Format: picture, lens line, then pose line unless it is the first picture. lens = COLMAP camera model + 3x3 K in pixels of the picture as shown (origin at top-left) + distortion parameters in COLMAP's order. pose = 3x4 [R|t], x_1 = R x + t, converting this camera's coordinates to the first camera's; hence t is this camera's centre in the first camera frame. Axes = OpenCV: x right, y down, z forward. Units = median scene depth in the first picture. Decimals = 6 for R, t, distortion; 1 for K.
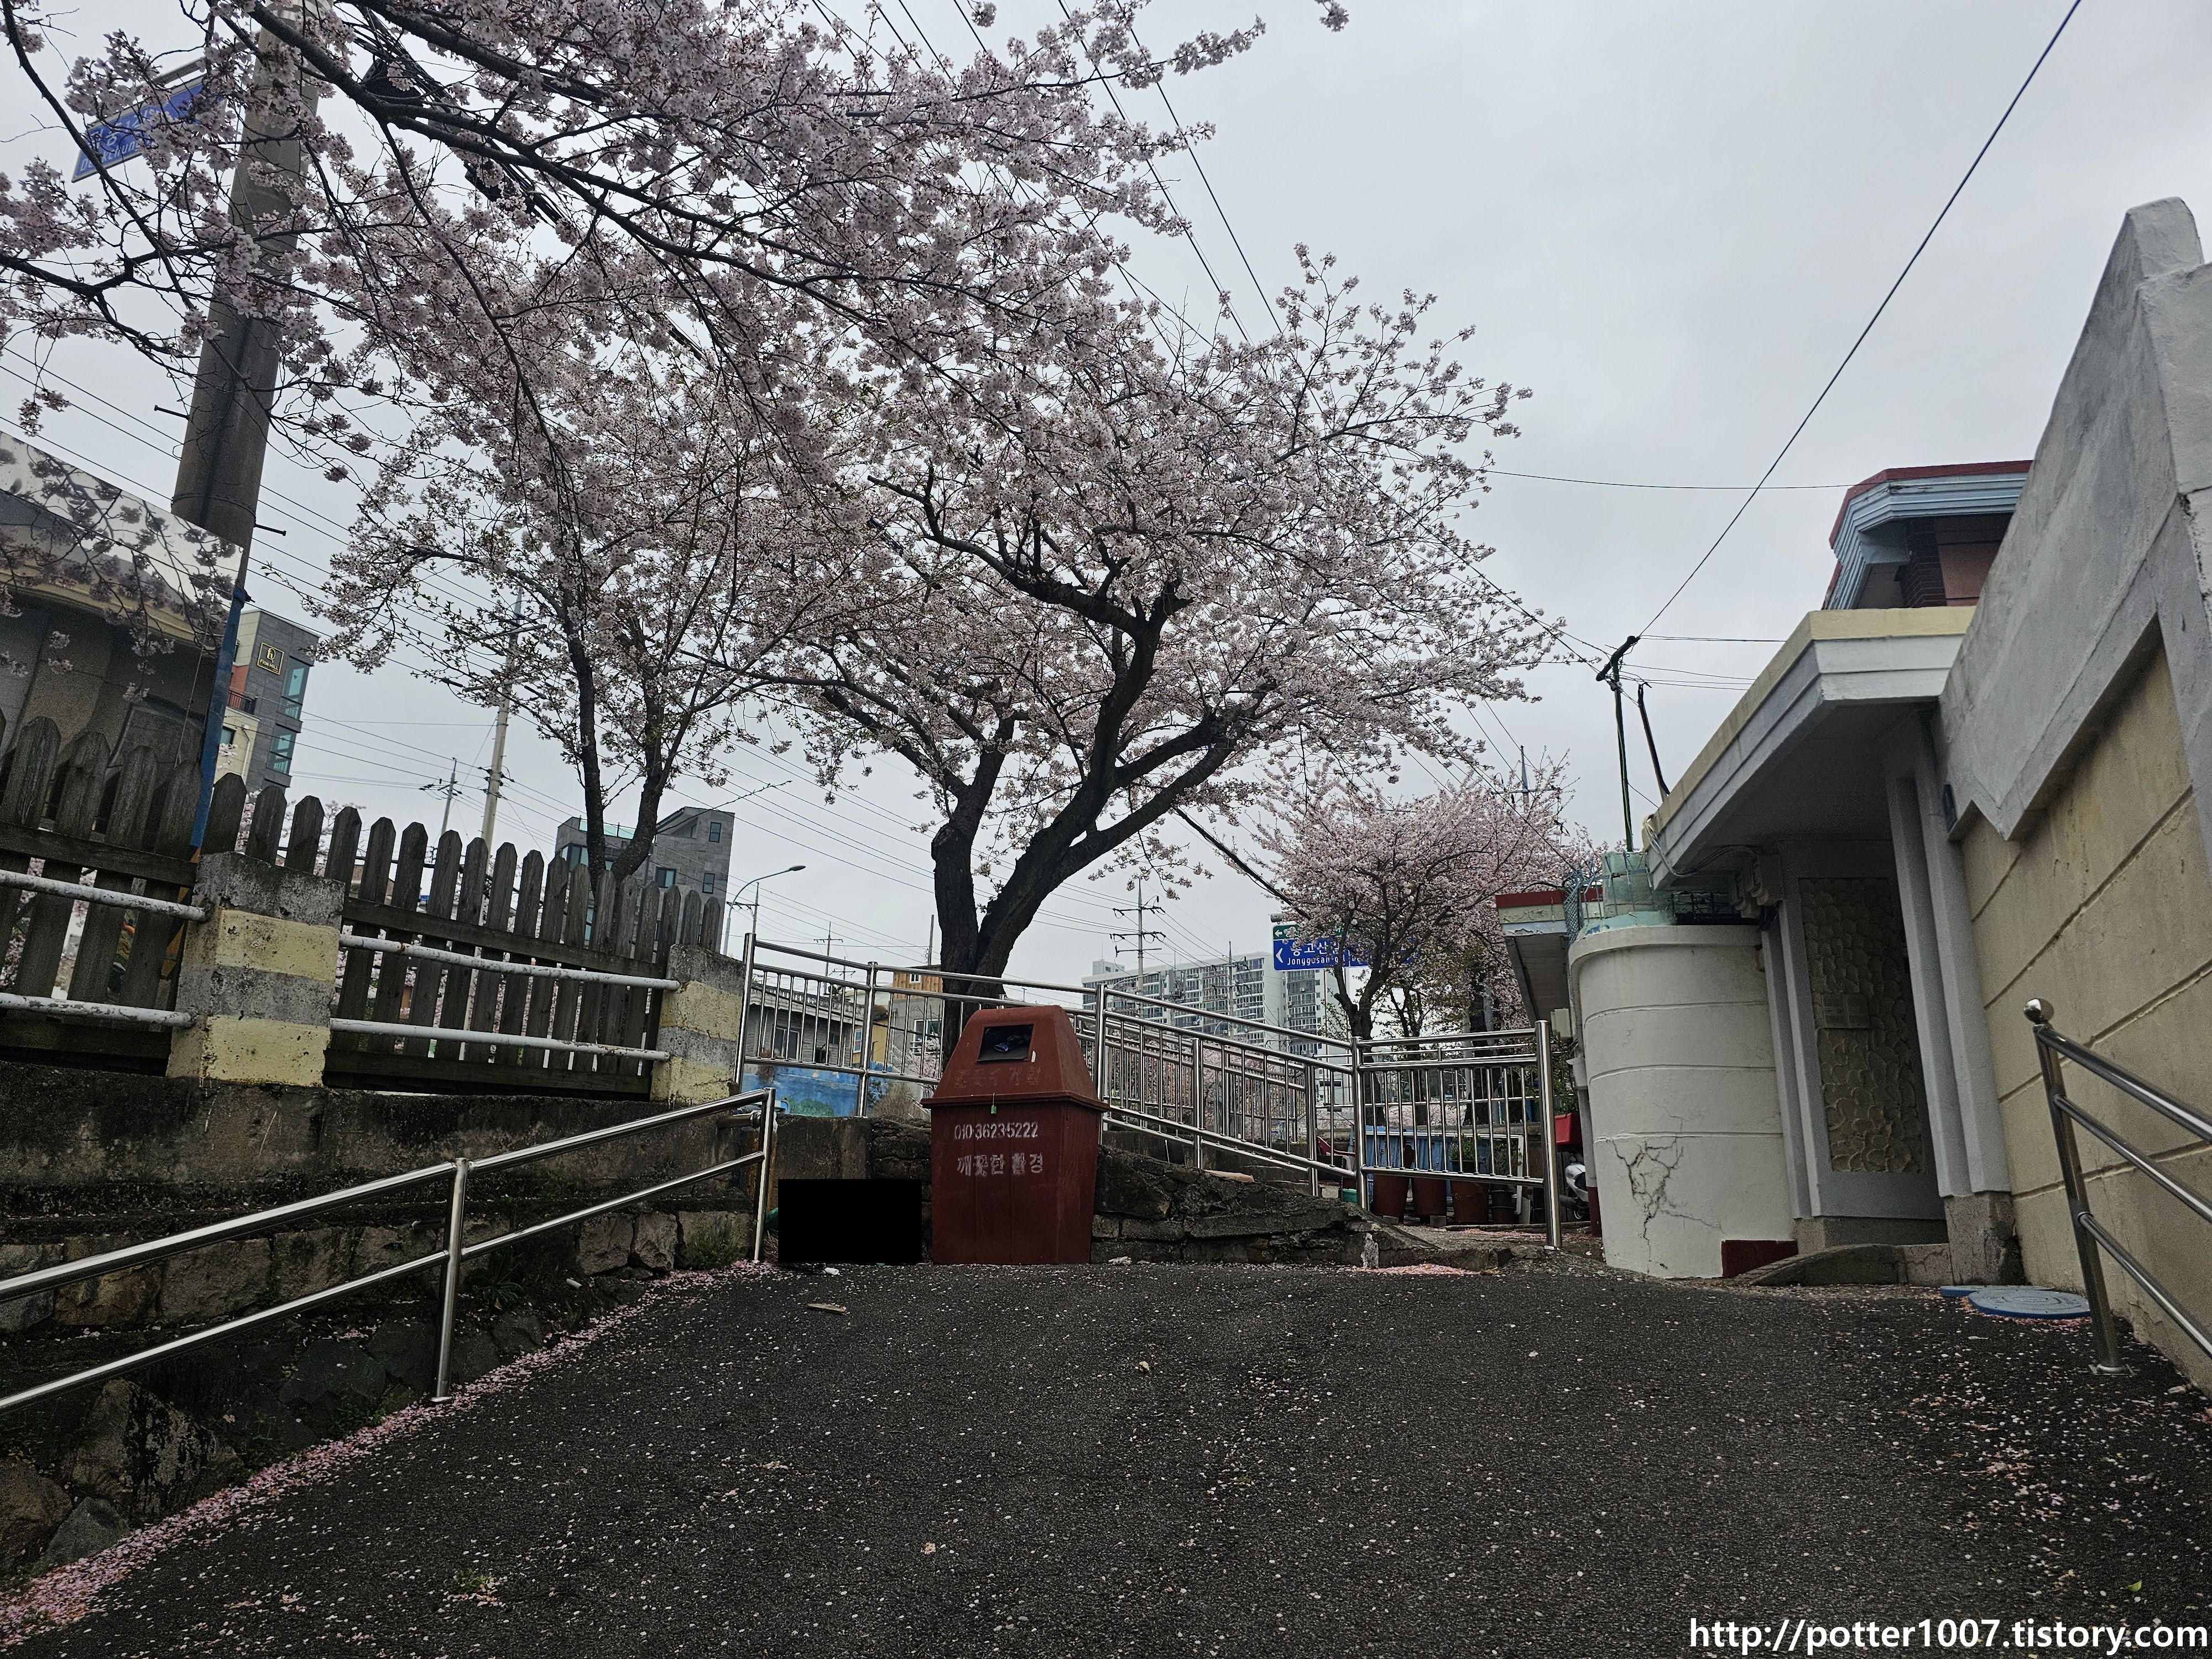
lens RADIAL K [[1480.7, 0, 1106.0], [0, 1480.7, 829.5], [0, 0, 1]] dist [0.001246, -0.001224]
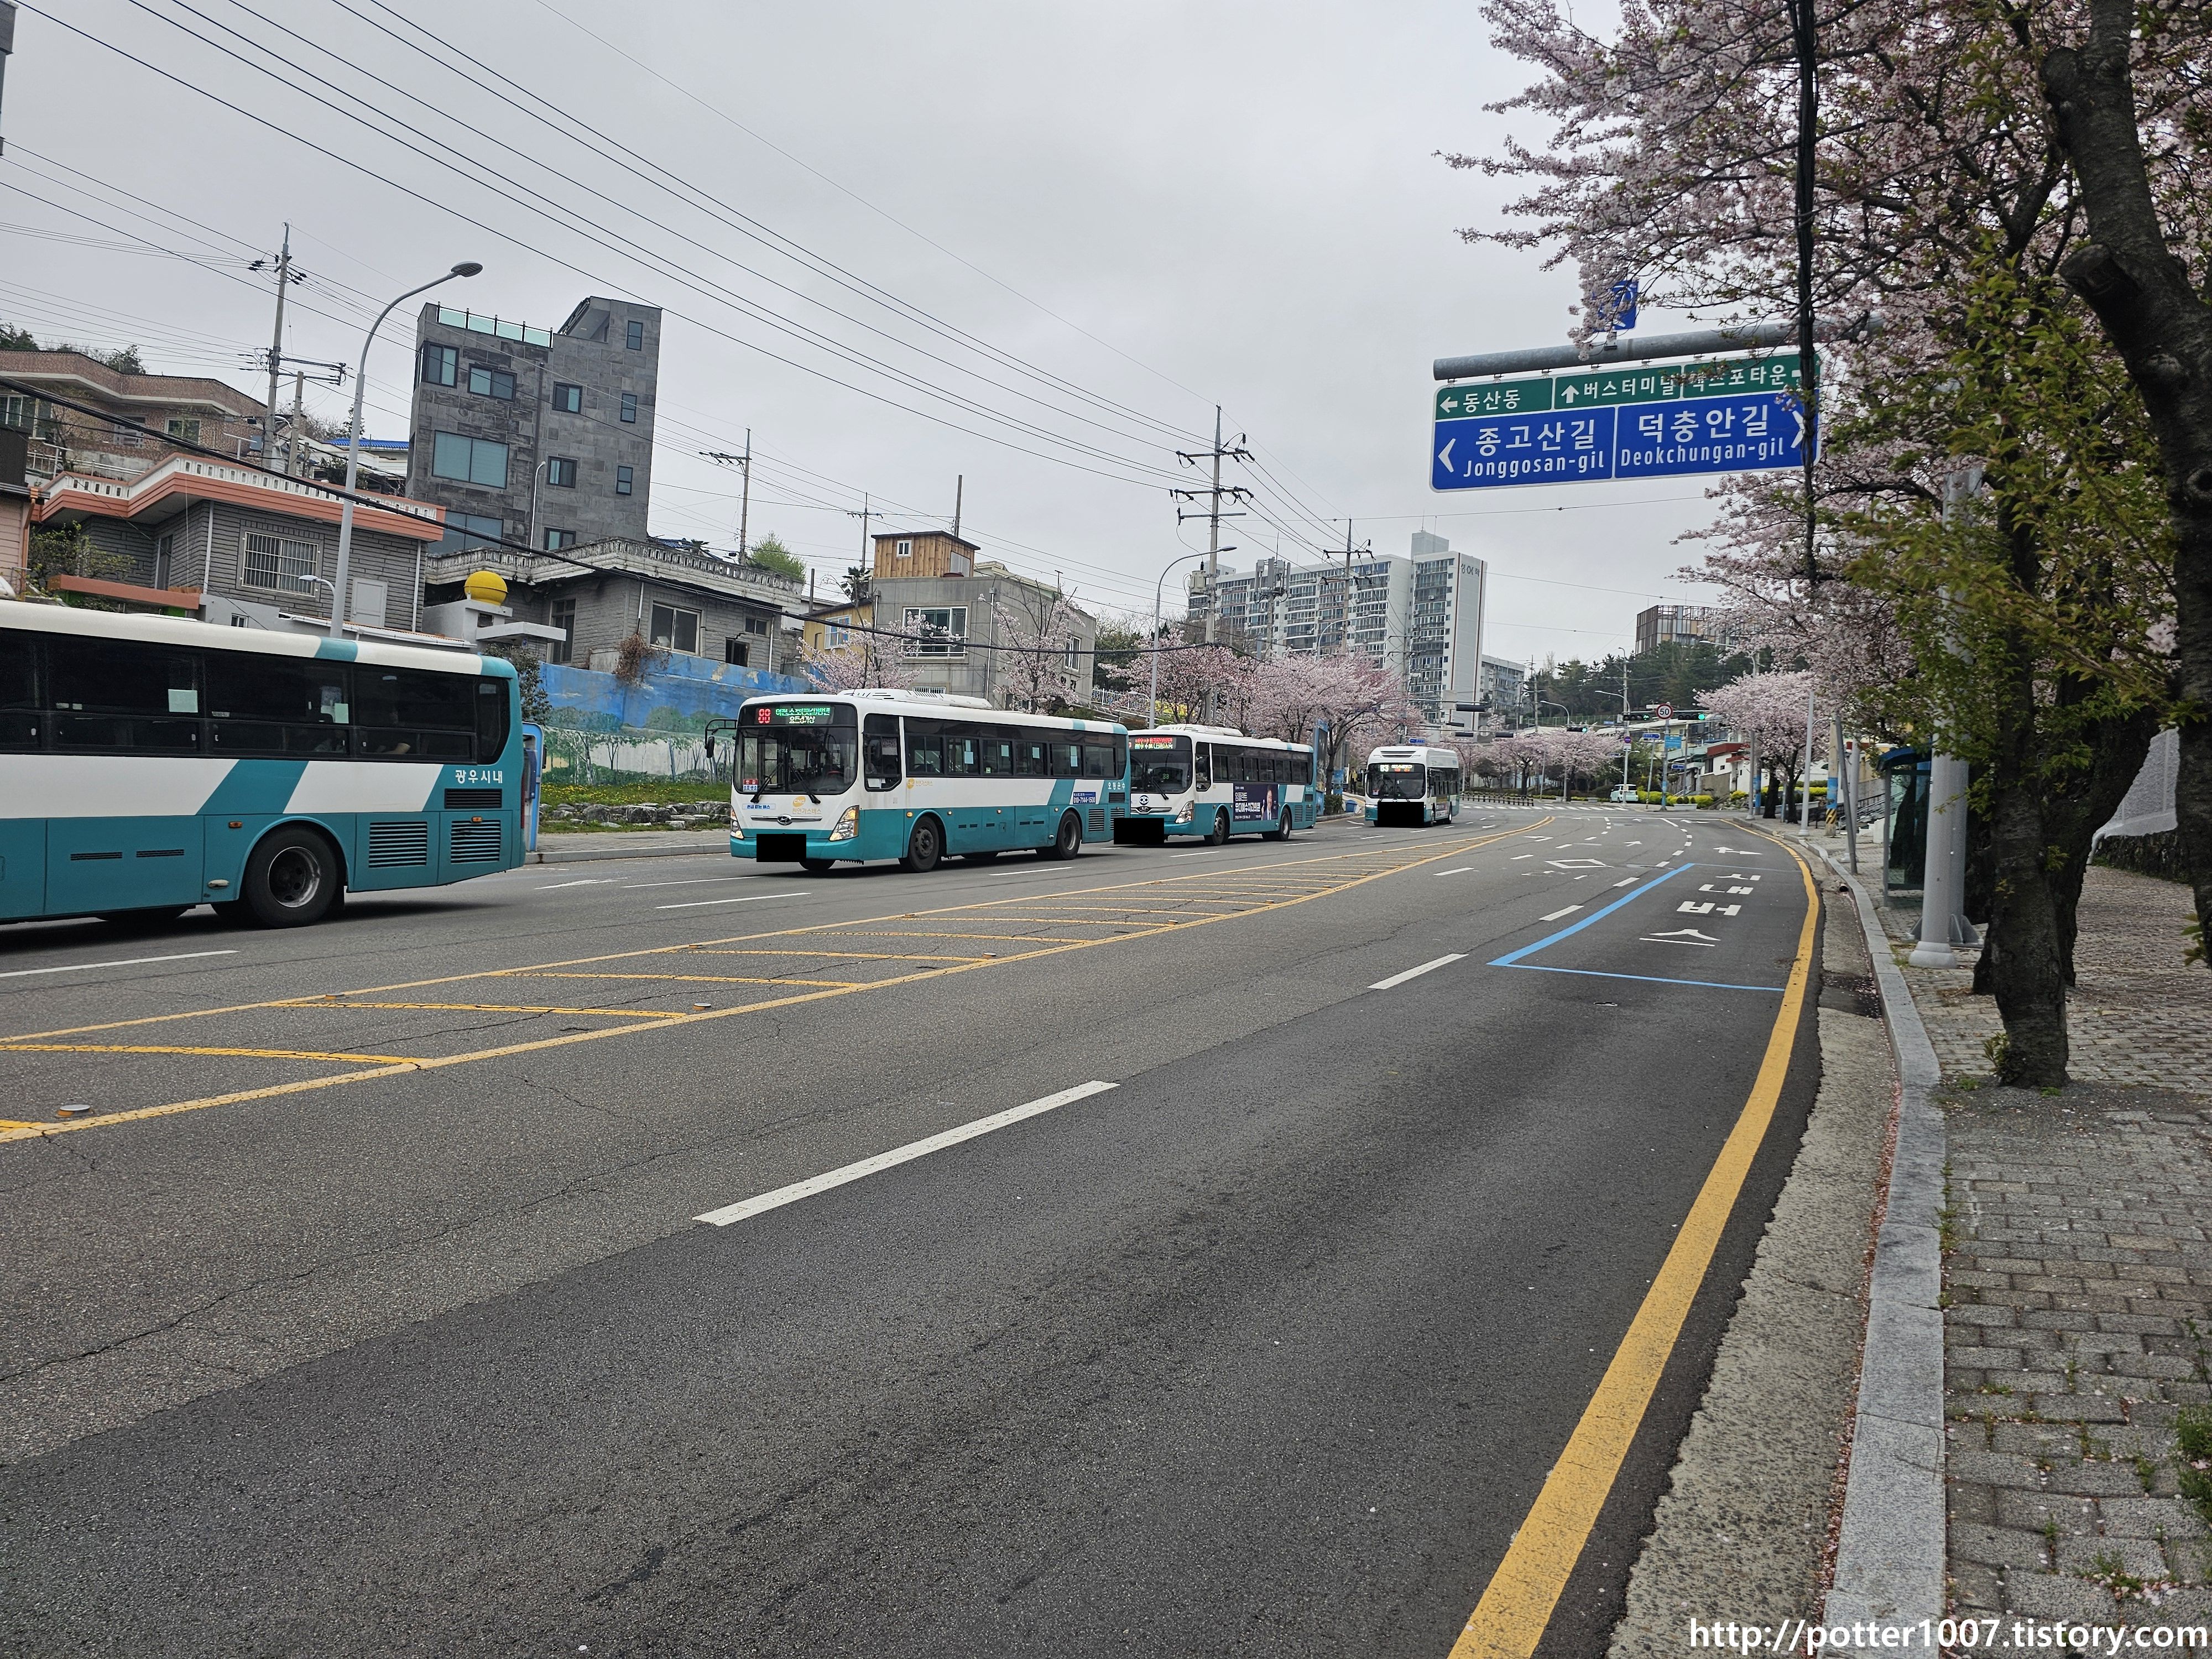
lens RADIAL K [[1480.7, 0, 1106.0], [0, 1480.7, 829.5], [0, 0, 1]] dist [0.001246, -0.001224]
pose [[0.996264, 0.046441, -0.072812, 0.031301], [-0.025800, 0.964651, 0.262263, 0.045578], [0.082418, -0.259405, 0.962245, 0.313269]]
